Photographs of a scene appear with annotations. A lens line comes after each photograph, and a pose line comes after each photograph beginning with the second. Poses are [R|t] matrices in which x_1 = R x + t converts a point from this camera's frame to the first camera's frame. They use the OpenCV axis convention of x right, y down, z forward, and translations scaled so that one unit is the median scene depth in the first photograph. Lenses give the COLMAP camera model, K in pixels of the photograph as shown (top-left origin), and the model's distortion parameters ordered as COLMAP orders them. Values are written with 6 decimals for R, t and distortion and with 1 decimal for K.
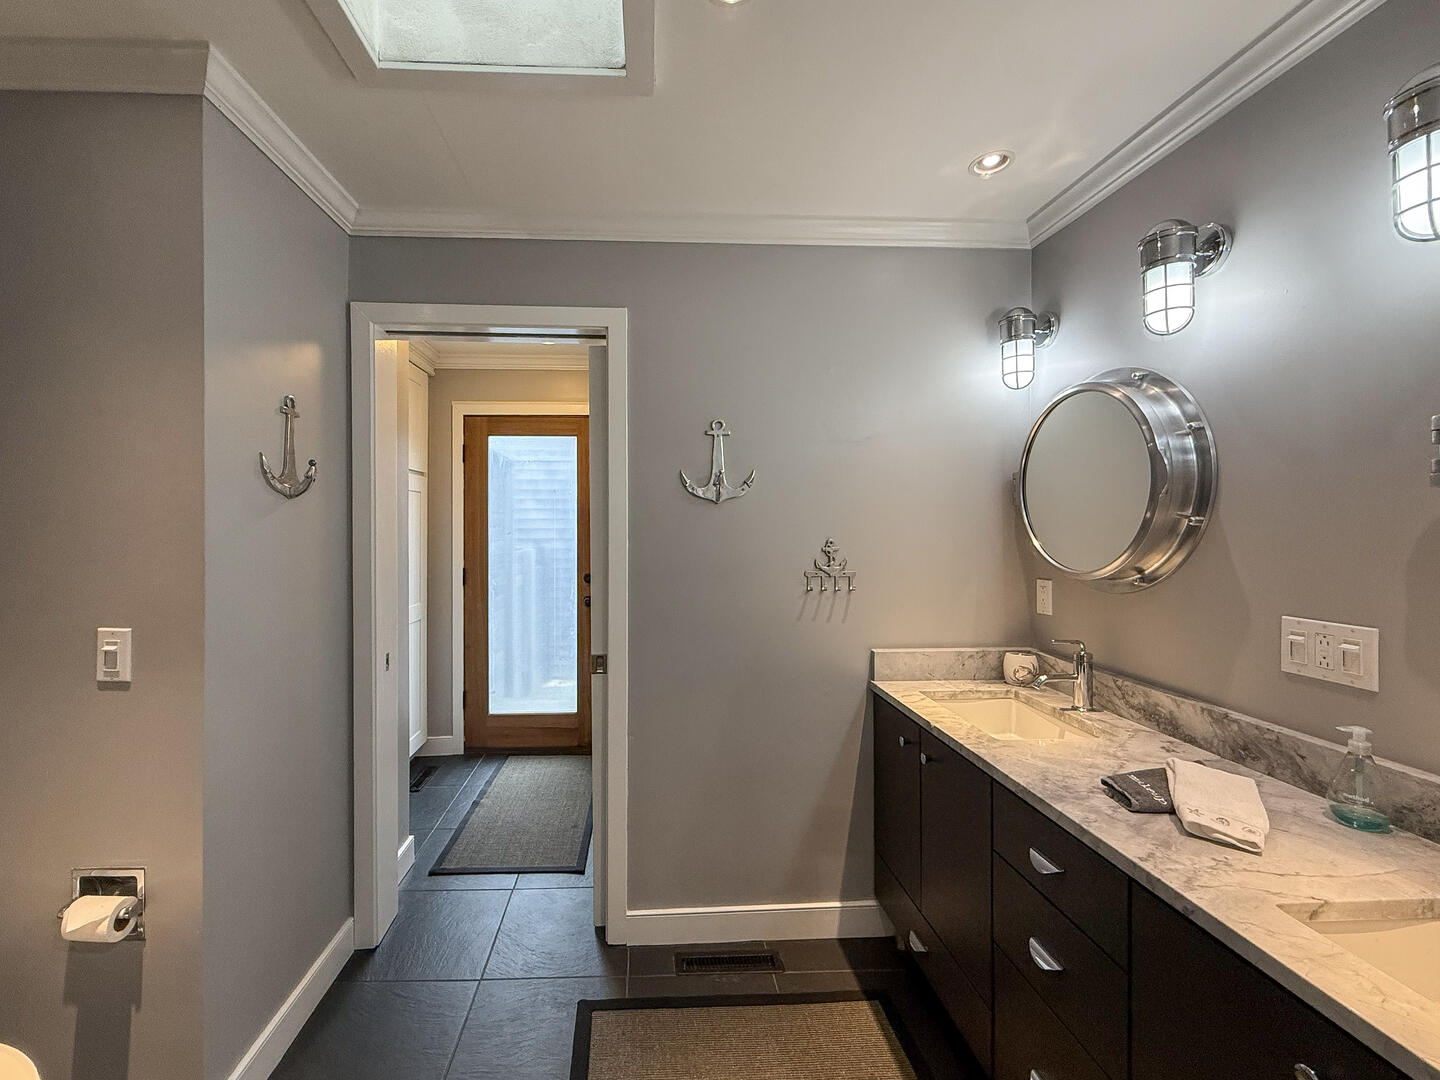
lens RADIAL K [[627.6, 0, 684.2], [0, 627.6, 538.7], [0, 0, 1]] dist [0.000107, 0.000119]
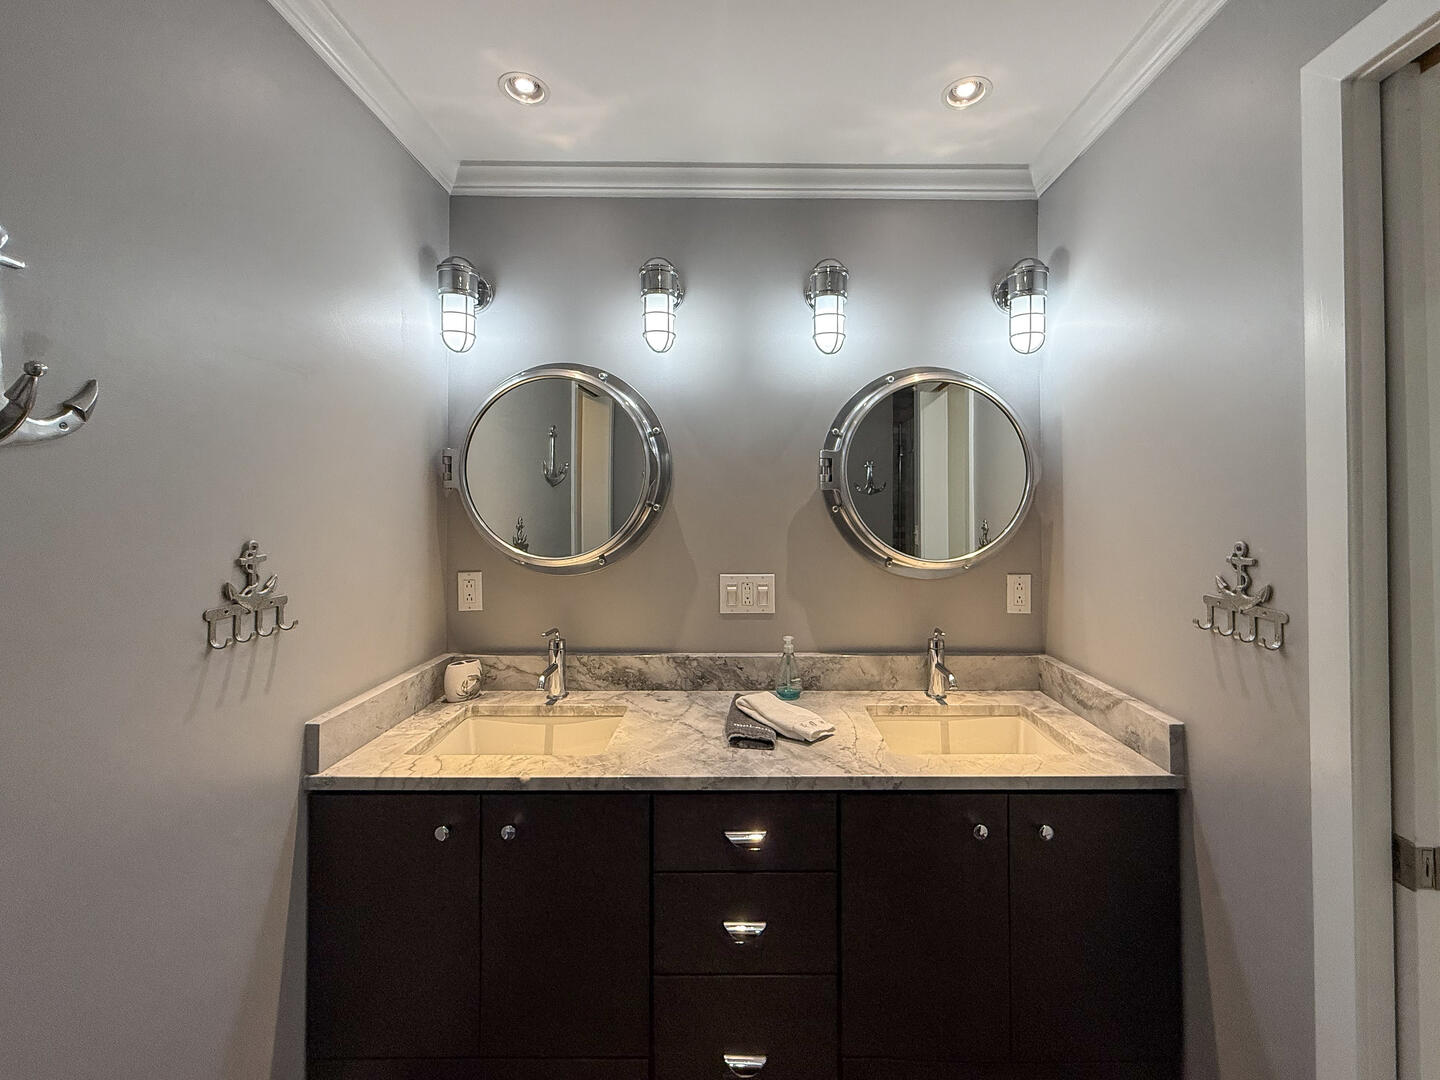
lens RADIAL K [[591.8, 0, 723.2], [0, 591.8, 502.5], [0, 0, 1]] dist [0.000606, 0.000161]
pose [[0.045106, 0.008149, 0.998949, -0.350726], [0.020600, 0.999747, -0.009086, -0.026205], [-0.998770, 0.020989, 0.044927, 0.834263]]
